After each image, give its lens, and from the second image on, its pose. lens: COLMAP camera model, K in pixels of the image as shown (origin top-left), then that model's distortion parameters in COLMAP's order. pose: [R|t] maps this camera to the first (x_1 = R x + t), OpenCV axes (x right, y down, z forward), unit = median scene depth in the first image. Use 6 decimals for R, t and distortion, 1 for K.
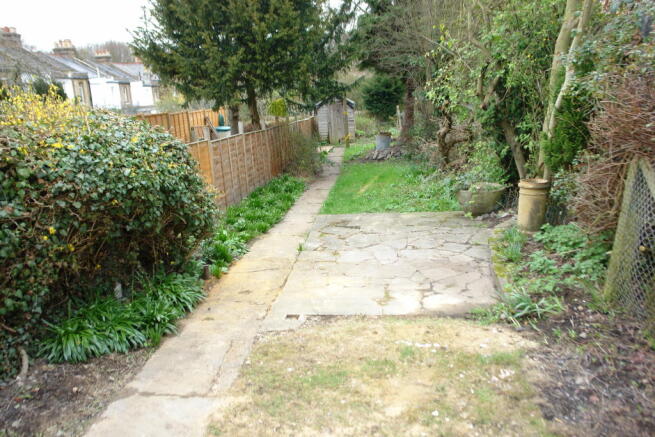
lens RADIAL K [[503.8, 0, 327.5], [0, 503.8, 218.5], [0, 0, 1]] dist [-0.065923, 0.001429]
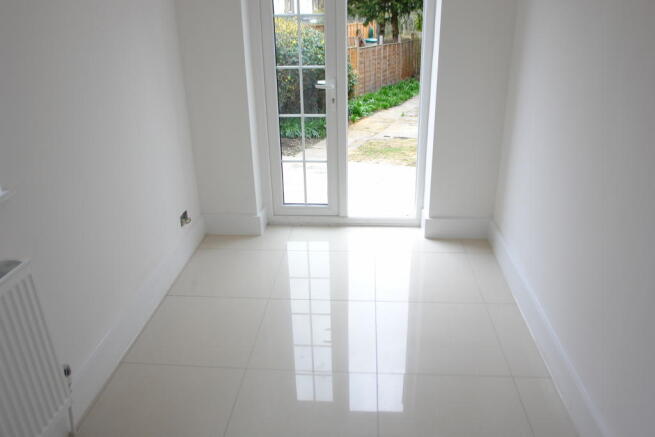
lens RADIAL K [[503.8, 0, 327.5], [0, 503.8, 218.5], [0, 0, 1]] dist [-0.065923, 0.001429]
pose [[0.956398, 0.144437, -0.253852, 0.111296], [-0.101643, 0.979427, 0.174333, 0.080271], [0.273809, -0.140929, 0.951403, -0.443220]]
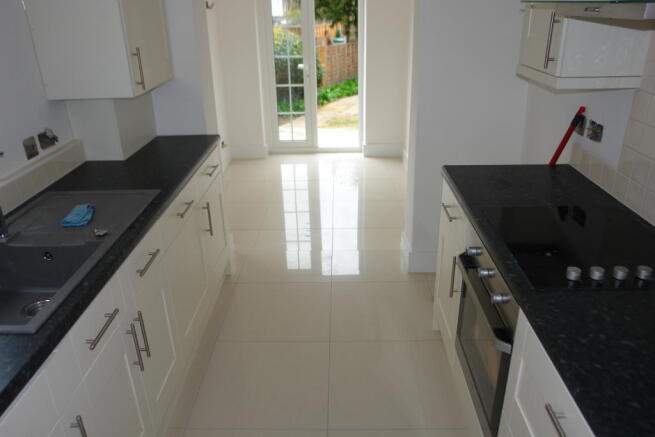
lens RADIAL K [[503.8, 0, 327.5], [0, 503.8, 218.5], [0, 0, 1]] dist [-0.065923, 0.001429]
pose [[0.971562, 0.120728, -0.203696, 0.180655], [-0.086412, 0.981703, 0.169684, 0.124422], [0.220455, -0.147257, 0.964217, -0.698511]]
